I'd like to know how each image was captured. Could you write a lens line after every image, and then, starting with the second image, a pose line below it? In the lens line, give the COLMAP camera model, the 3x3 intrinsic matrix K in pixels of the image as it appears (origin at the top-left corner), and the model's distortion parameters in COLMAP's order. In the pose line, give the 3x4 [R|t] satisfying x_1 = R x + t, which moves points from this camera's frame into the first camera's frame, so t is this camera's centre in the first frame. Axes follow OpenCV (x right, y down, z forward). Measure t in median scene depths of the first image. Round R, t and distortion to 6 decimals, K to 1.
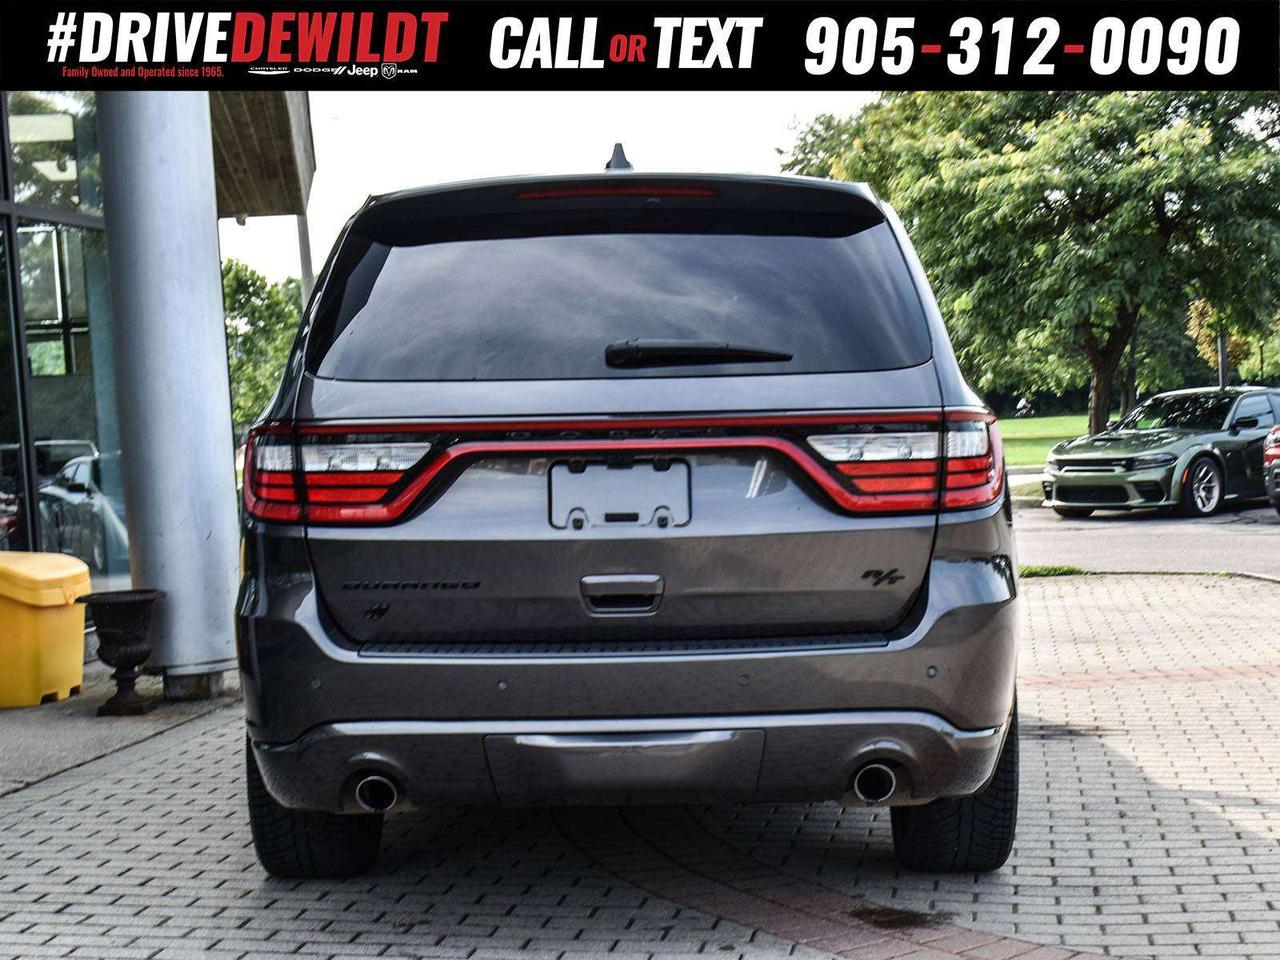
lens RADIAL K [[2480.7, 0, 640.0], [0, 2480.7, 480.0], [0, 0, 1]] dist [0.008281, 0.032390]
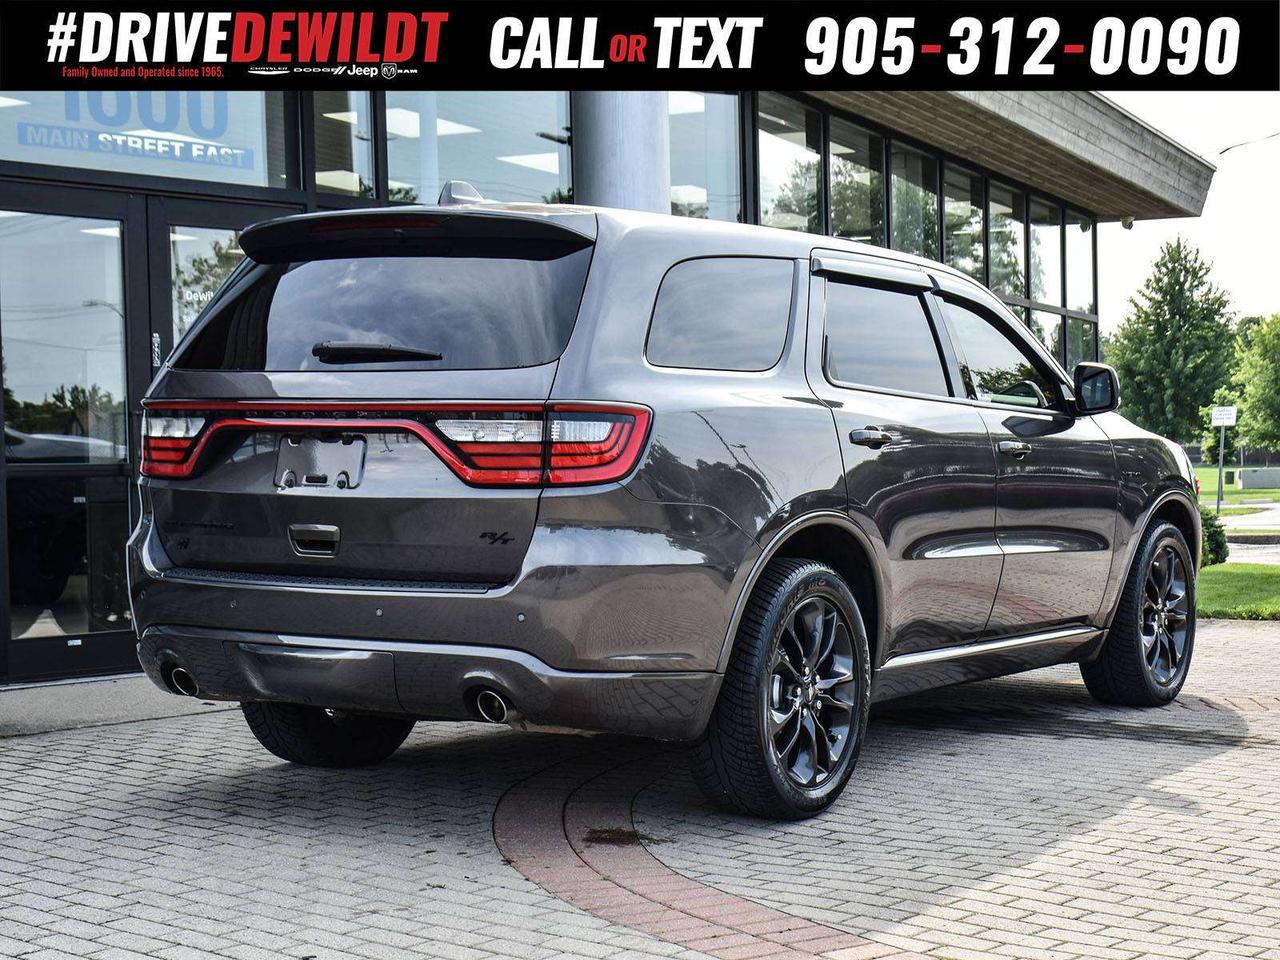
lens RADIAL K [[2614.2, 0, 808.5], [0, 2614.2, 481.2], [0, 0, 1]] dist [0.345044, 0.012445]
pose [[0.760405, 0.036861, -0.648403, 1.050978], [-0.036141, 0.999243, 0.014423, -0.012837], [0.648443, 0.012467, 0.761161, 0.116628]]
